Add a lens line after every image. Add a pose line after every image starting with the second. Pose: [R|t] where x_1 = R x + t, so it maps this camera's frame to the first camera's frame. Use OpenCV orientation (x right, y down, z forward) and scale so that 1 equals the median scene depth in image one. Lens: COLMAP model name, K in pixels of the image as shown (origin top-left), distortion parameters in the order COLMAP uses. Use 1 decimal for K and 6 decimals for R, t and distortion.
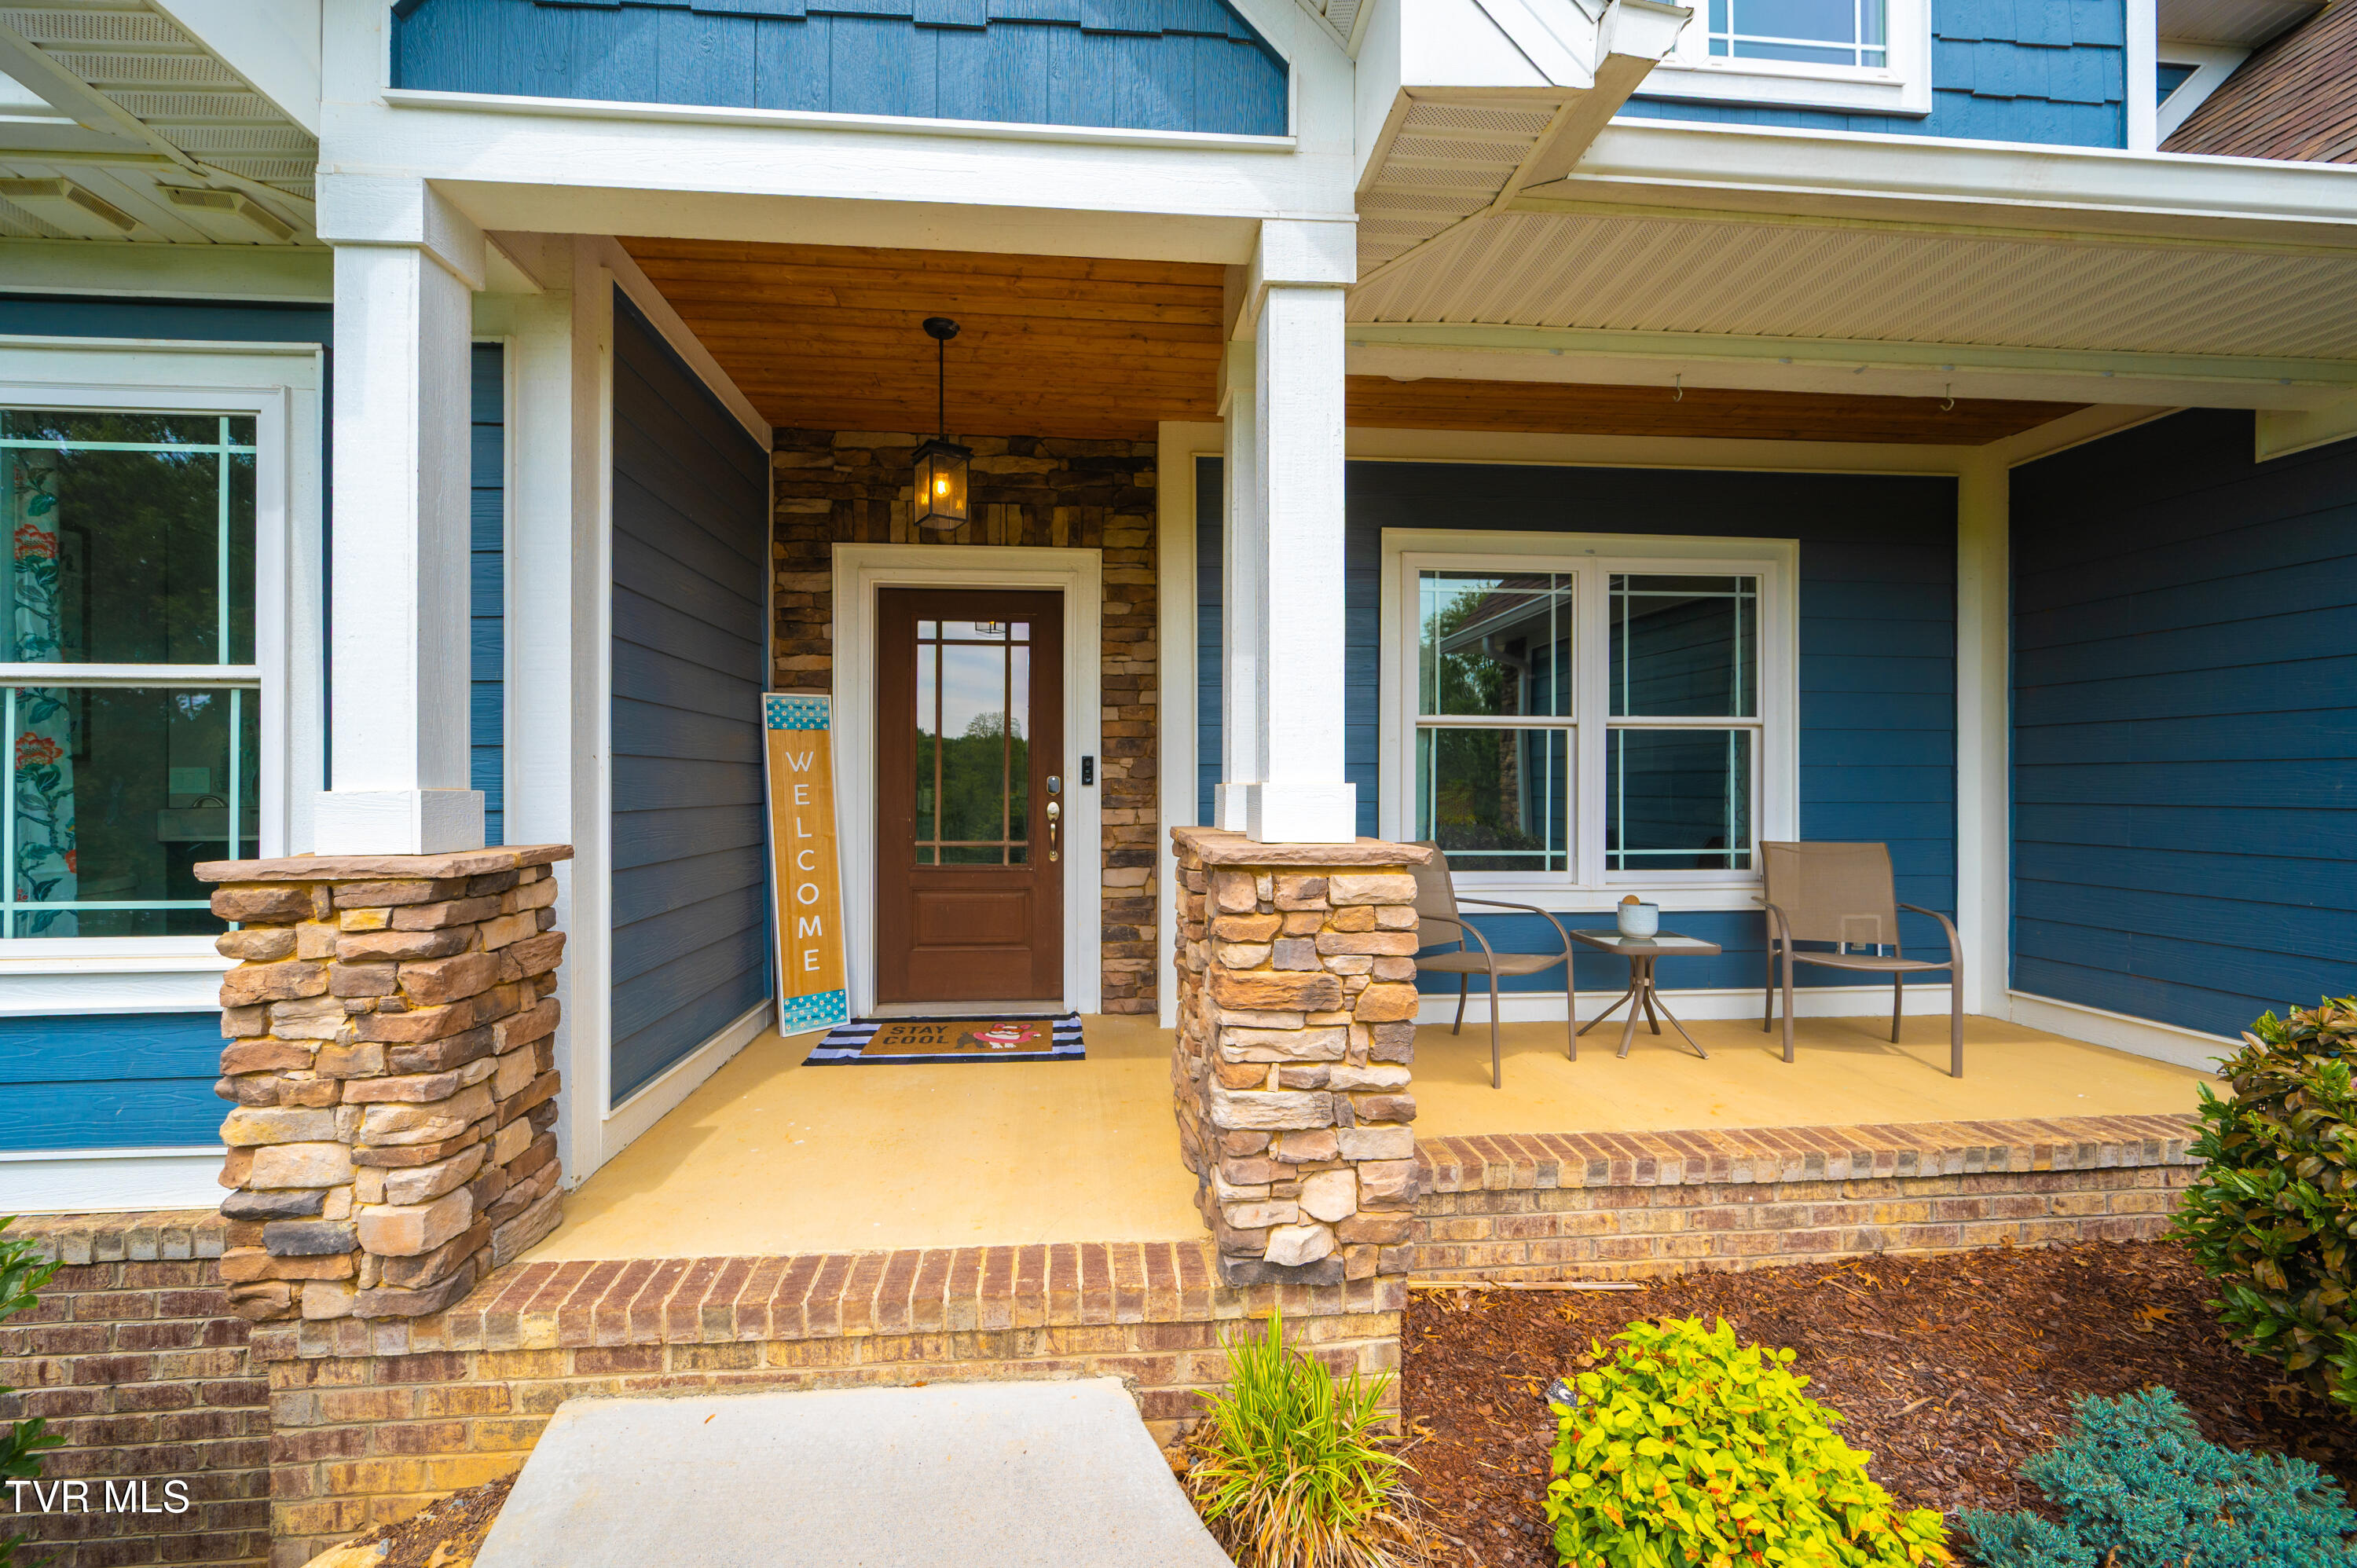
lens RADIAL K [[1011.2, 0, 1178.5], [0, 1011.2, 784.0], [0, 0, 1]] dist [-0.000975, -0.000430]
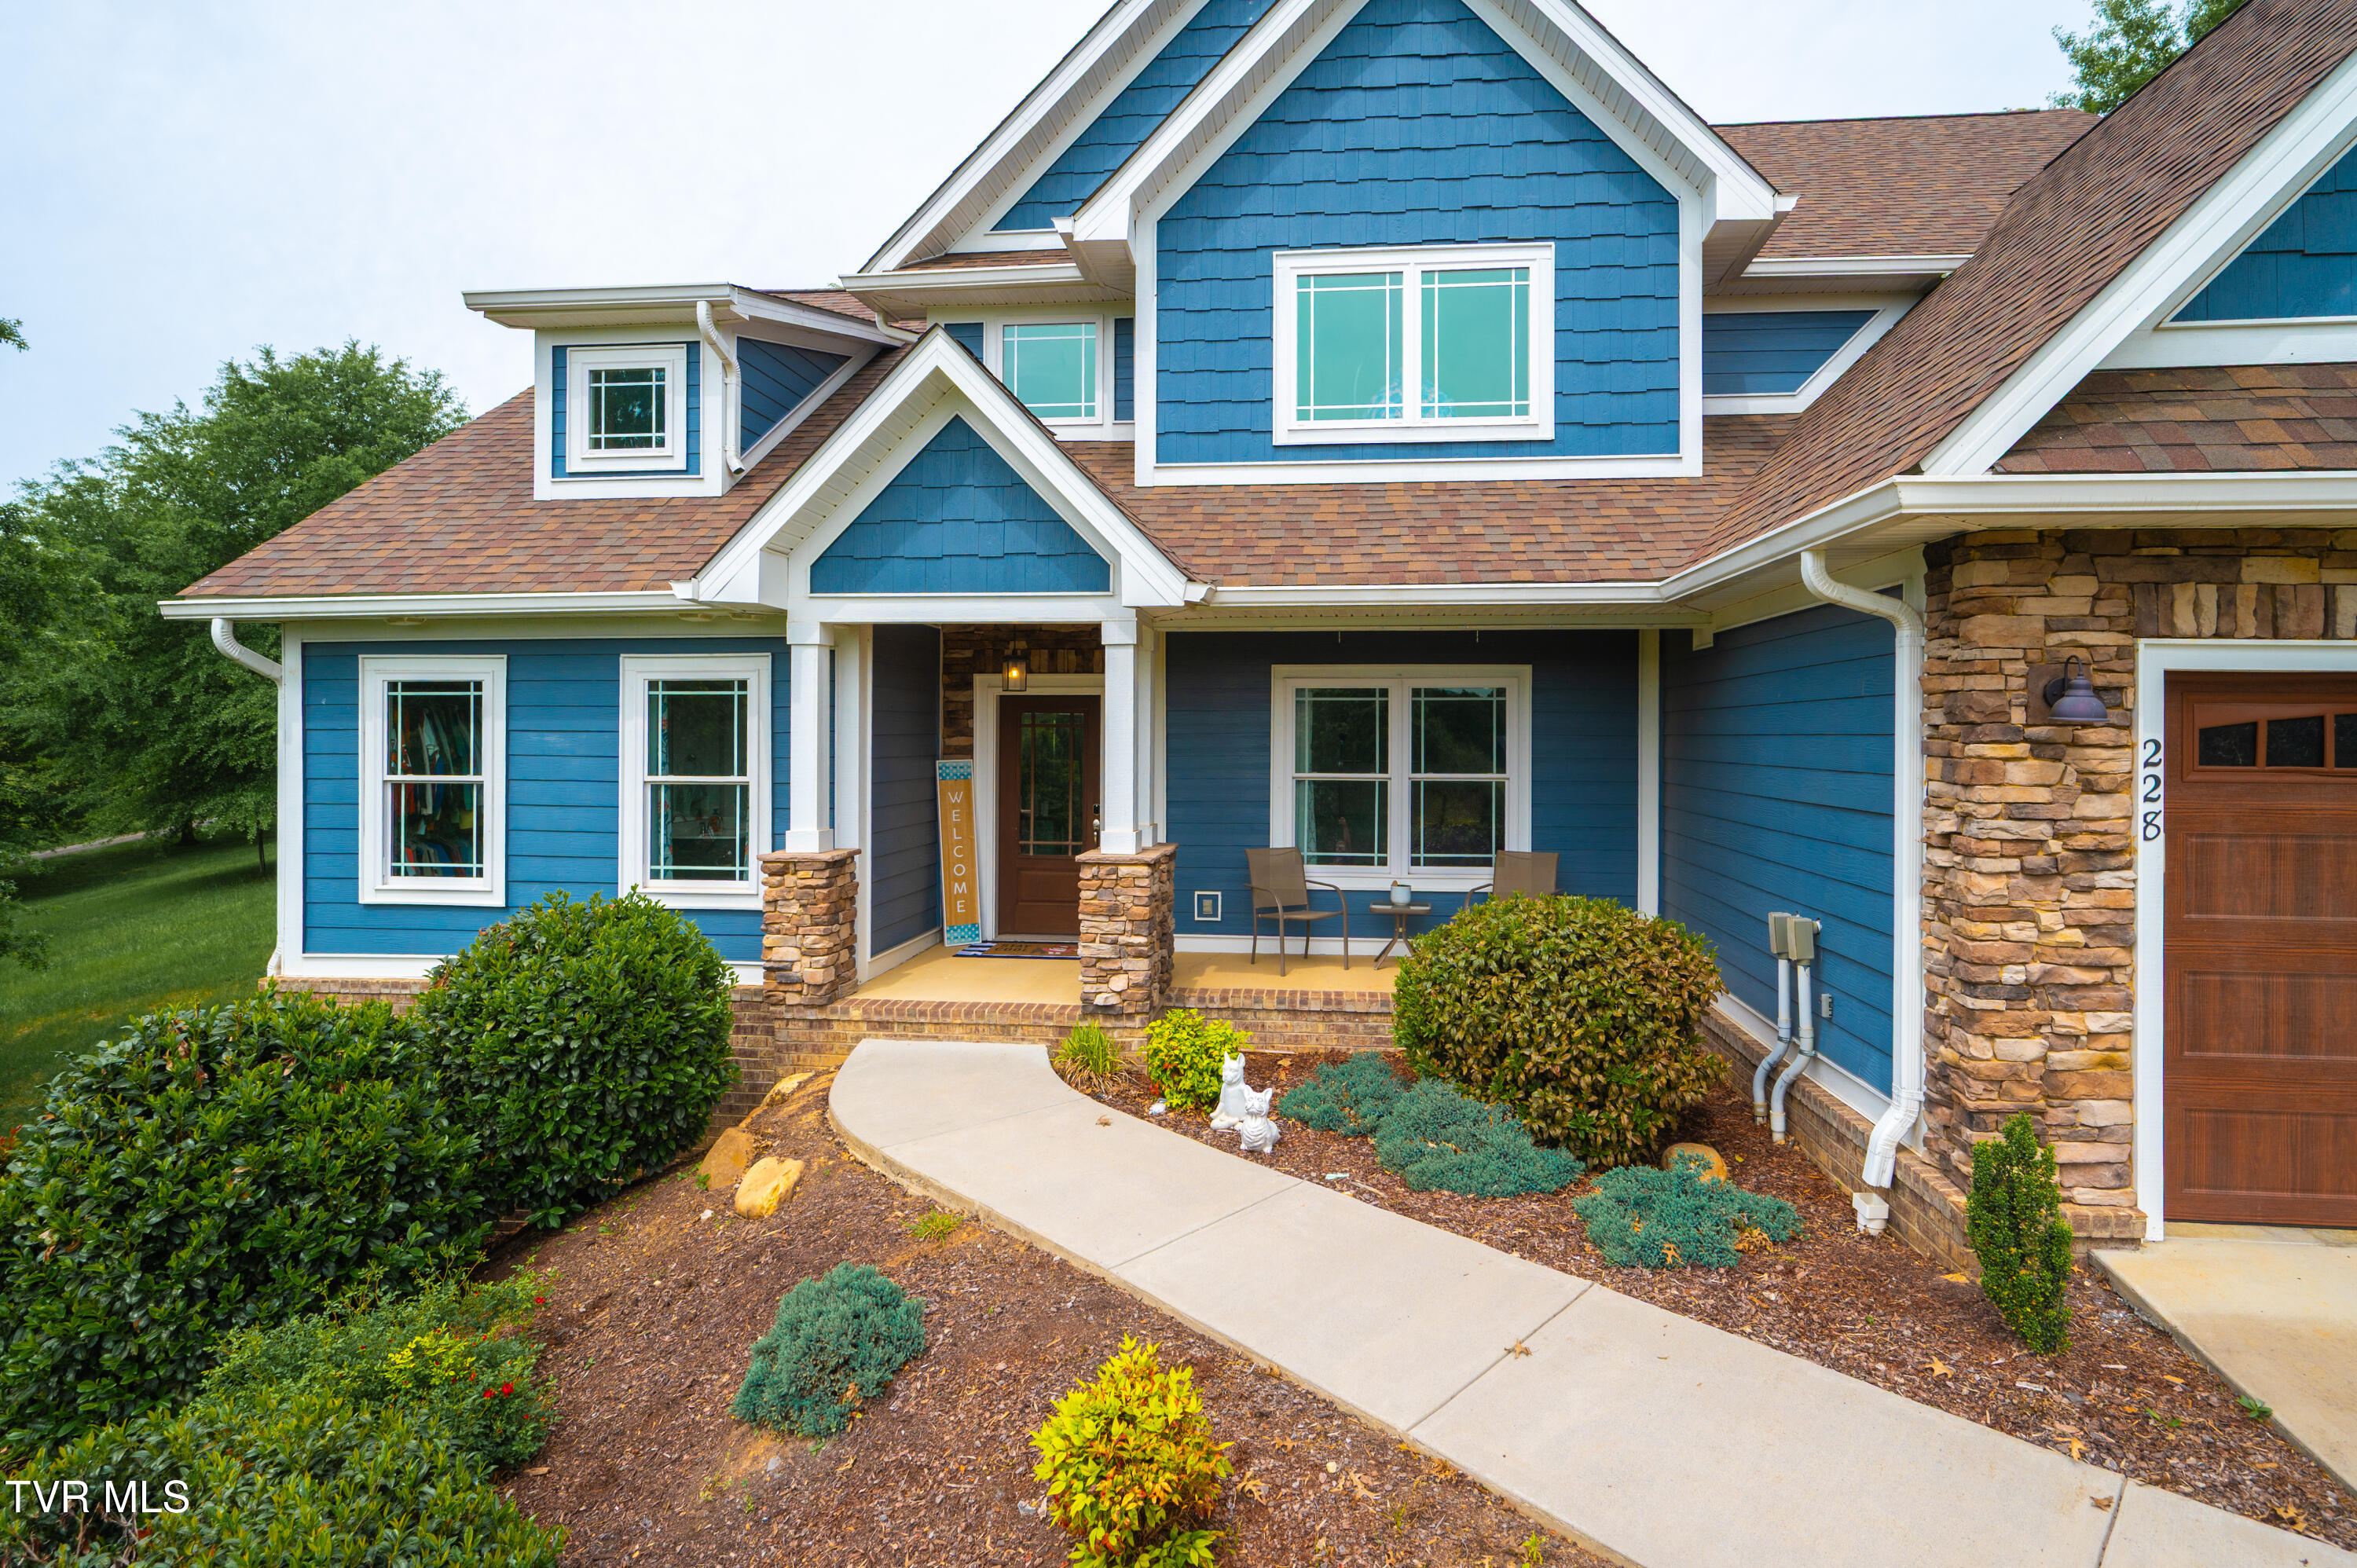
lens RADIAL K [[1249.4, 0, 1184.2], [0, 1249.4, 730.9], [0, 0, 1]] dist [0.000950, 0.000259]
pose [[0.976231, -0.002897, -0.216712, 0.942388], [0.000643, 0.999945, -0.010471, -0.215607], [0.216731, 0.010083, 0.976179, -2.029502]]
